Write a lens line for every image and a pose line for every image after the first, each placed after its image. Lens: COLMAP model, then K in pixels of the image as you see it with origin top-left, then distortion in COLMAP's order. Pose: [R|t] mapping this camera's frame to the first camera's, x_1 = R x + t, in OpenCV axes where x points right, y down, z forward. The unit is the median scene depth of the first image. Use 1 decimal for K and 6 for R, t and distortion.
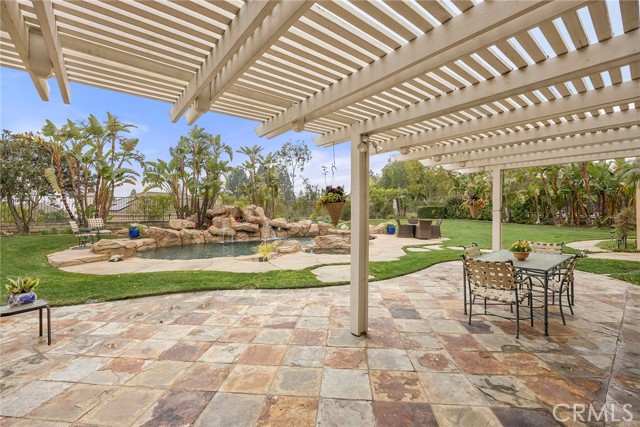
lens RADIAL K [[274.9, 0, 317.2], [0, 274.9, 209.5], [0, 0, 1]] dist [-0.012187, 0.000376]
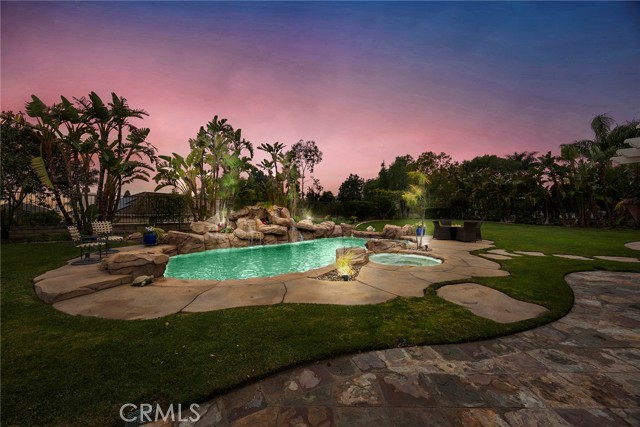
lens RADIAL K [[246.4, 0, 321.8], [0, 246.4, 213.1], [0, 0, 1]] dist [-0.004210, -0.000781]
pose [[0.996778, 0.000403, 0.080206, -0.181319], [-0.001280, 0.999940, 0.010880, -0.000517], [-0.080197, -0.010948, 0.996719, 0.186362]]
